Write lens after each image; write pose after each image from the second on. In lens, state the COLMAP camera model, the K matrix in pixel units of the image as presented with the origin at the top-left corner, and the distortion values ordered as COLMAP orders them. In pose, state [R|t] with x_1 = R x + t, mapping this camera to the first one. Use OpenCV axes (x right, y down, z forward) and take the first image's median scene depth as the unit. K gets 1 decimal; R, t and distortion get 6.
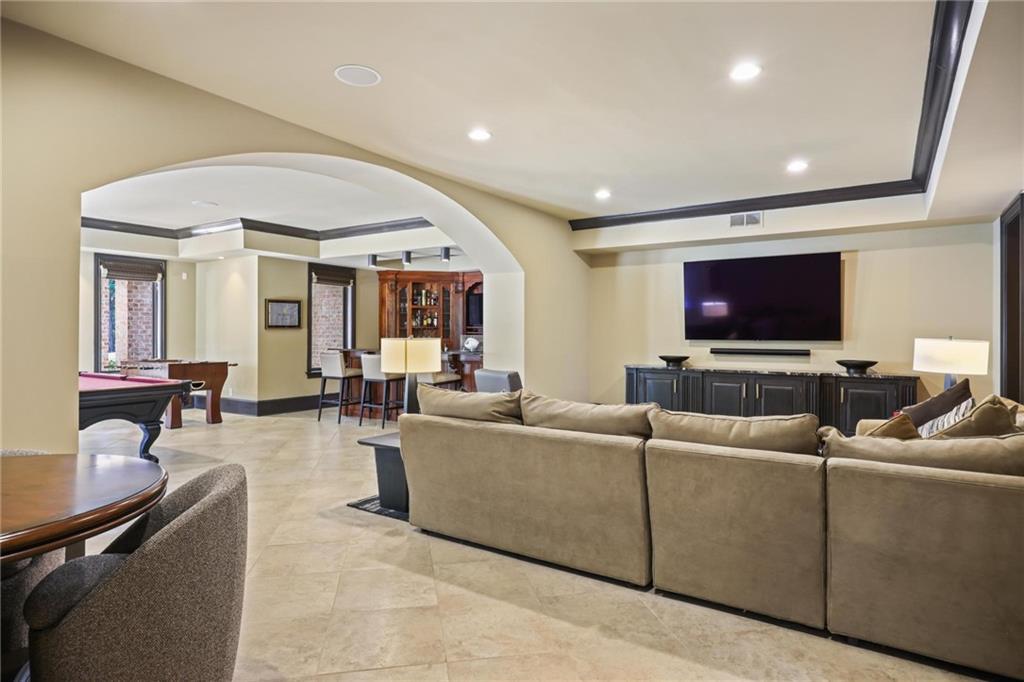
lens RADIAL K [[573.5, 0, 510.3], [0, 573.5, 339.9], [0, 0, 1]] dist [-0.008740, 0.001960]
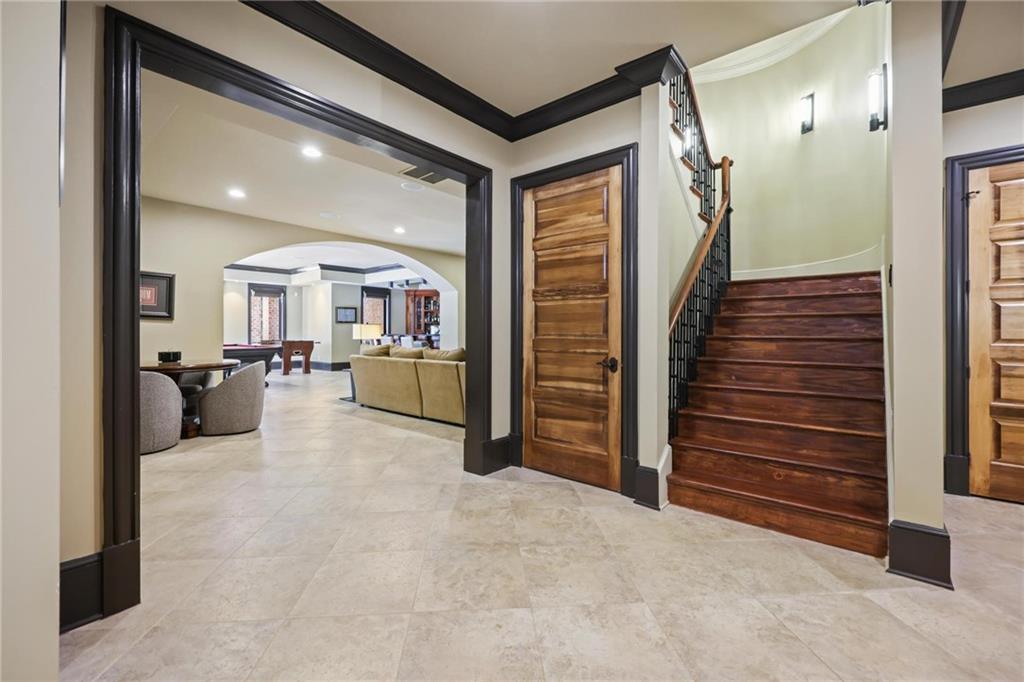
lens RADIAL K [[433.9, 0, 509.0], [0, 433.9, 333.3], [0, 0, 1]] dist [-0.000674, -0.000037]
pose [[0.992336, -0.001789, -0.123557, 0.279353], [0.000841, 0.999970, -0.007724, 0.022768], [0.123567, 0.007561, 0.992307, -0.285989]]
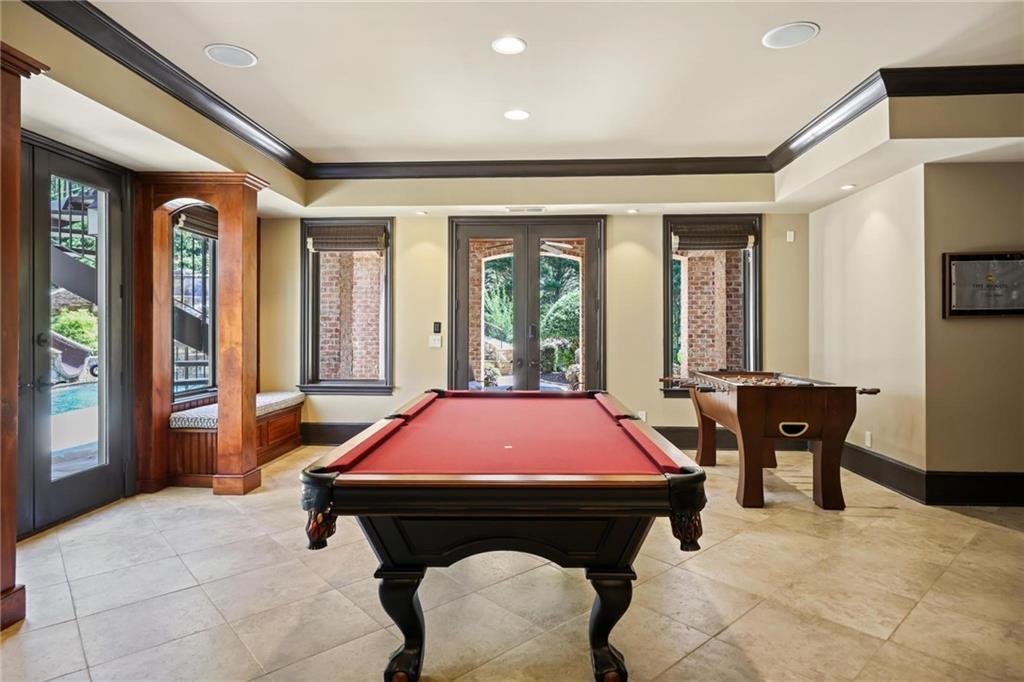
lens RADIAL K [[573.5, 0, 504.8], [0, 573.5, 330.5], [0, 0, 1]] dist [-0.008740, 0.001960]
pose [[0.501508, -0.002472, -0.865149, -0.200567], [-0.001683, 0.999991, -0.003833, -0.006629], [0.865151, 0.003379, 0.501500, 0.449069]]
